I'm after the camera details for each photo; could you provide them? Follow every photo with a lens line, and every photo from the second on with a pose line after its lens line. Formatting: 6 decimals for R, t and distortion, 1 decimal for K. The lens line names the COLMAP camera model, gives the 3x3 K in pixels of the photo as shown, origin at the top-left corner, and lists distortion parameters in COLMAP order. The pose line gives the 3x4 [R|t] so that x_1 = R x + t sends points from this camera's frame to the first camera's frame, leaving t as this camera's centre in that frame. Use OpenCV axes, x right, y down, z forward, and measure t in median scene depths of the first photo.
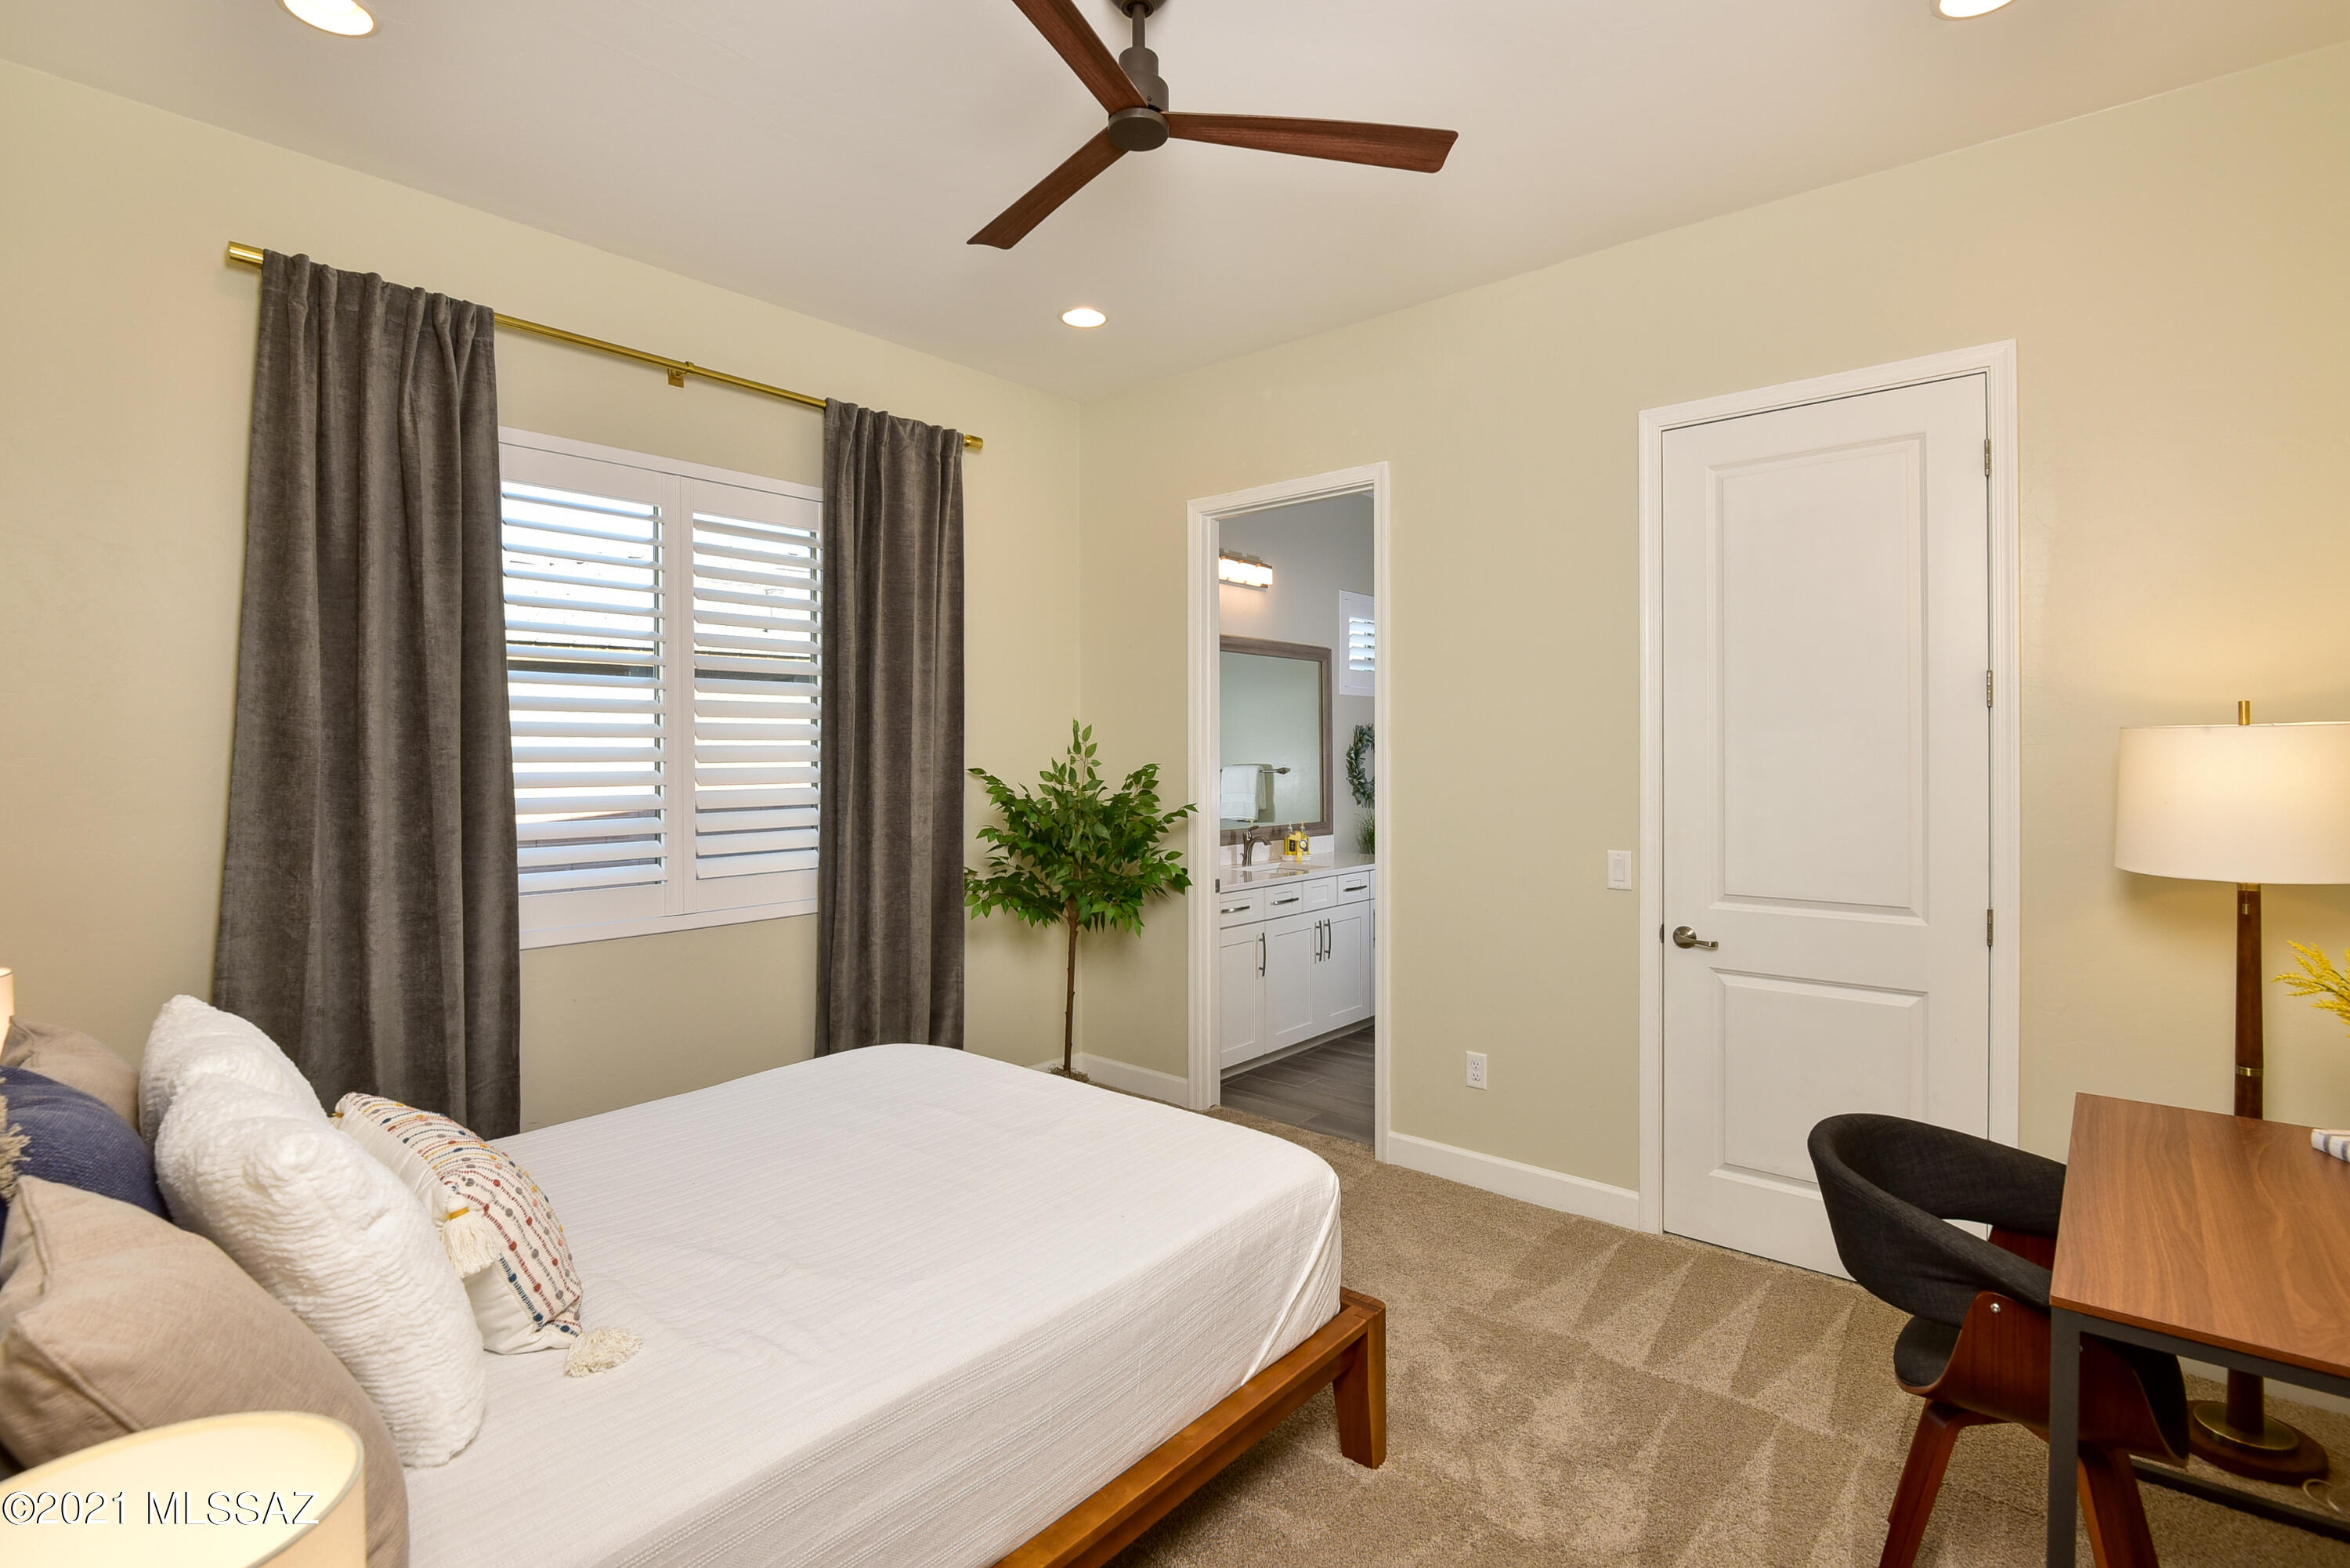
lens RADIAL K [[1109.2, 0, 1170.9], [0, 1109.2, 771.2], [0, 0, 1]] dist [-0.015325, -0.003023]
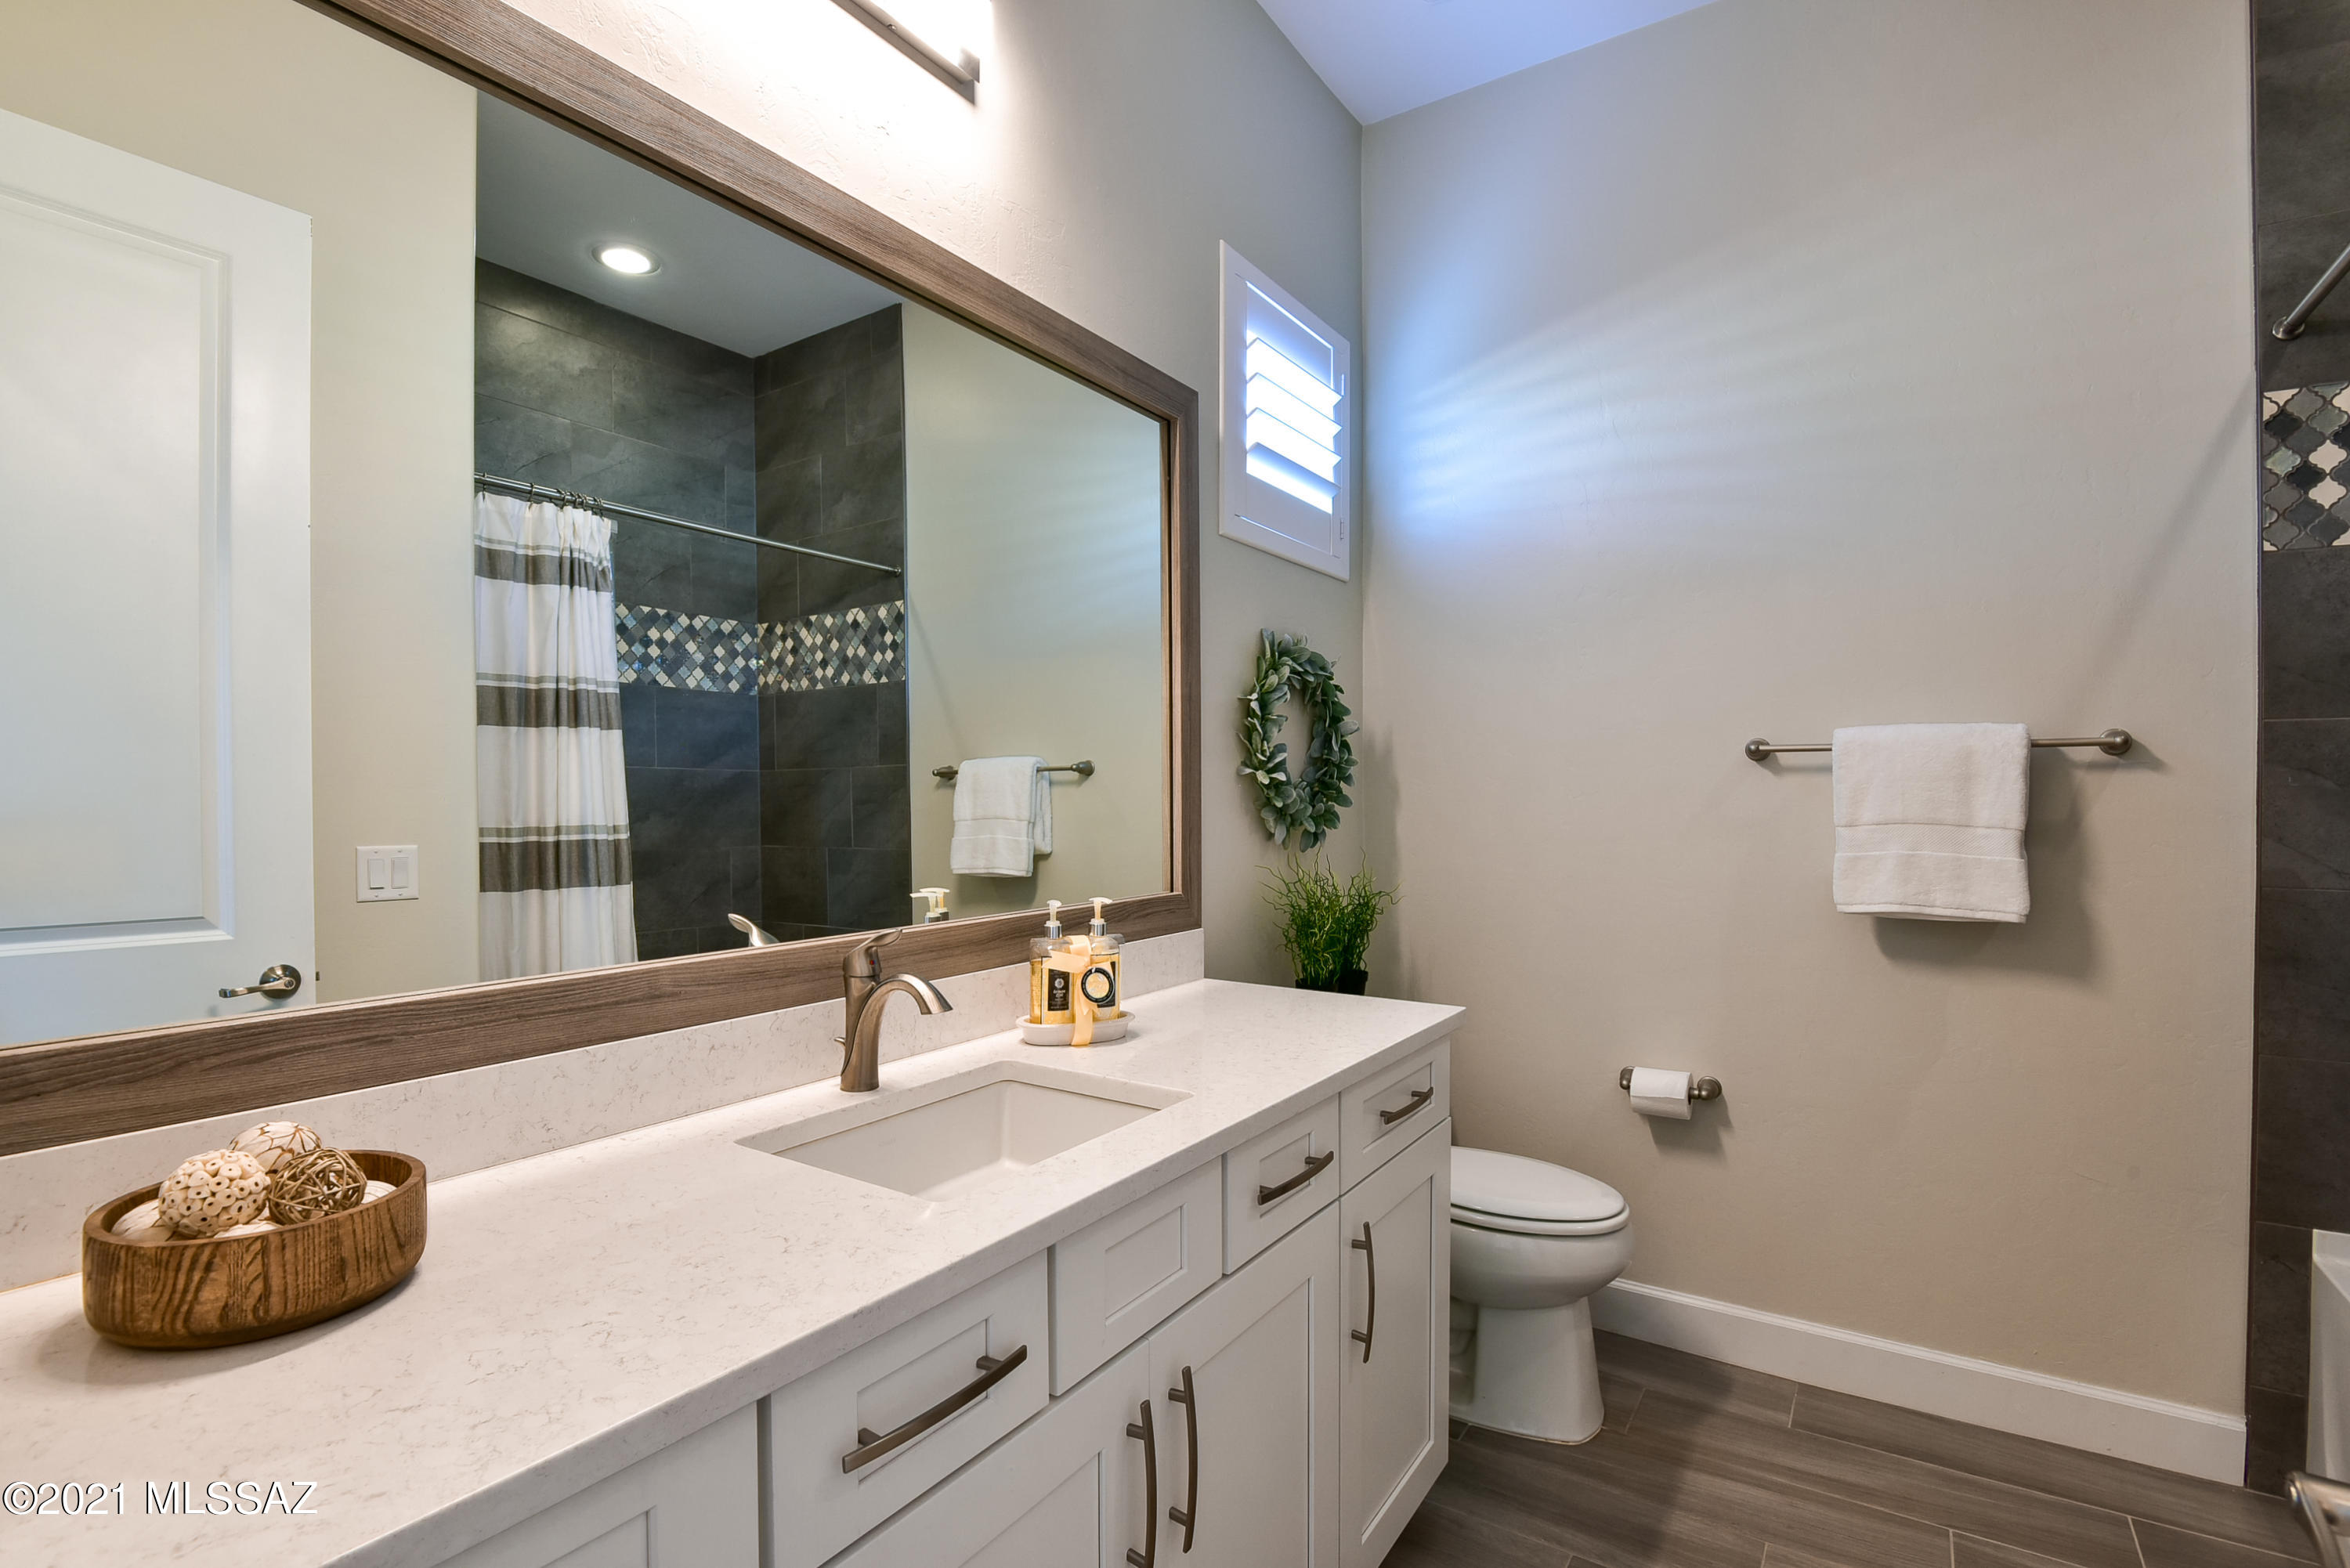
lens RADIAL K [[1109.2, 0, 1175.5], [0, 1109.2, 791.5], [0, 0, 1]] dist [-0.015325, -0.003023]
pose [[0.991814, 0.003820, 0.127633, 0.094792], [-0.002373, 0.999931, -0.011485, 0.018294], [-0.127668, 0.011088, 0.991755, 0.660307]]
